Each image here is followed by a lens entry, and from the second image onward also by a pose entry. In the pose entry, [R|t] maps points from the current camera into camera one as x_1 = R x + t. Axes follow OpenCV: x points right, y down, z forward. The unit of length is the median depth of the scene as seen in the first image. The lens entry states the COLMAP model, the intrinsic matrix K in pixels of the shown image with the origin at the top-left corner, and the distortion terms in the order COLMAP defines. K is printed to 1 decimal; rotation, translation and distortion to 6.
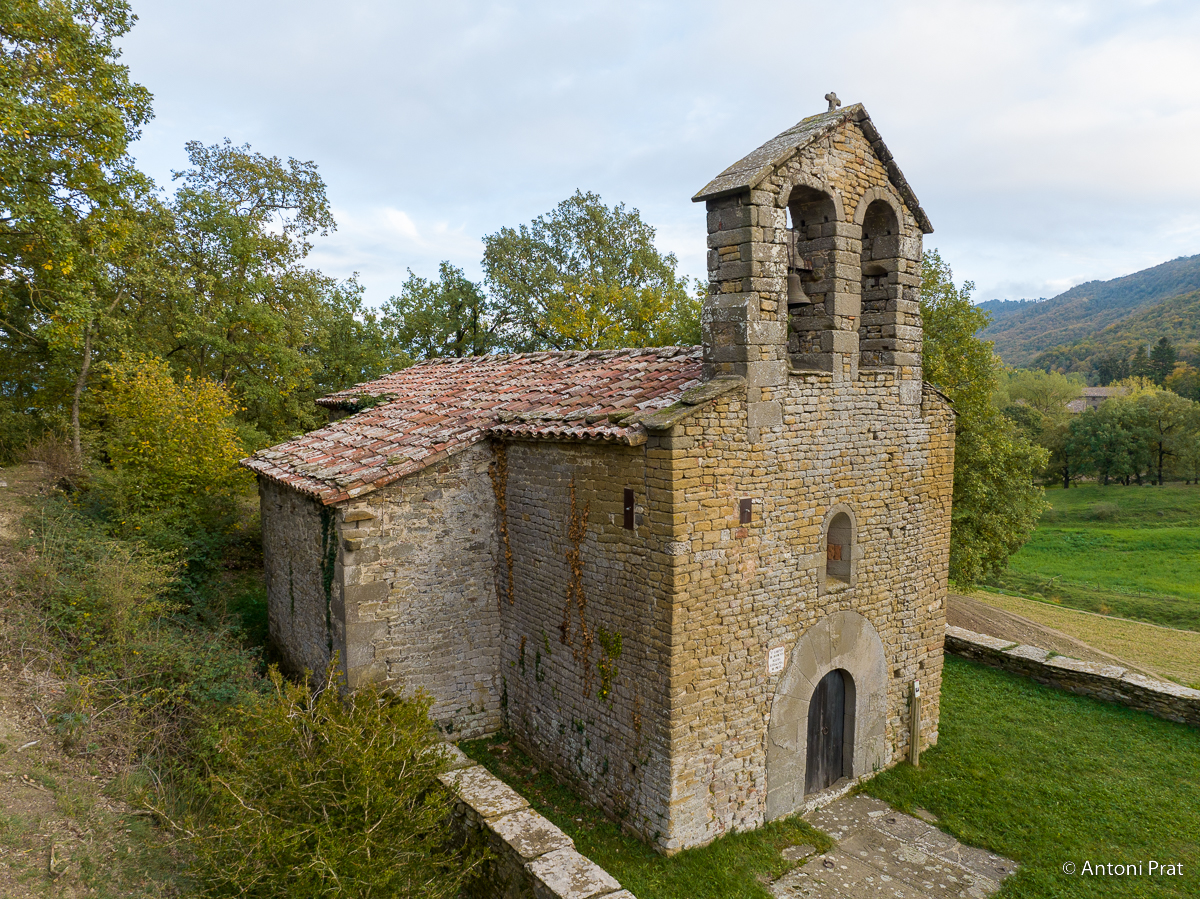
lens RADIAL K [[844.0, 0, 599.3], [0, 844.0, 447.6], [0, 0, 1]] dist [-0.033576, -0.004046]
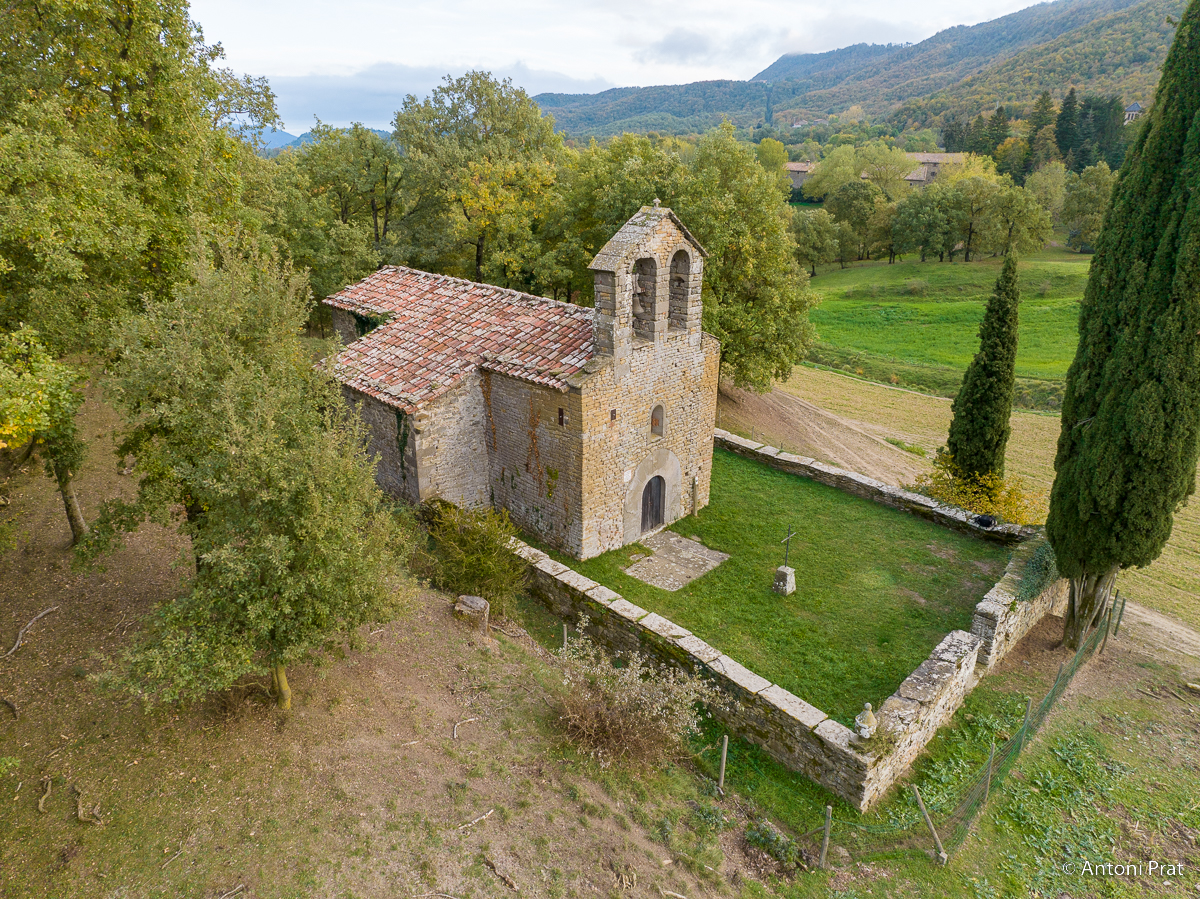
lens RADIAL K [[844.0, 0, 599.3], [0, 844.0, 447.6], [0, 0, 1]] dist [-0.033576, -0.004046]
pose [[0.987455, -0.053597, 0.148524, -0.170727], [0.009478, 0.959052, 0.283072, -0.407617], [-0.157614, -0.278113, 0.947529, -0.971291]]
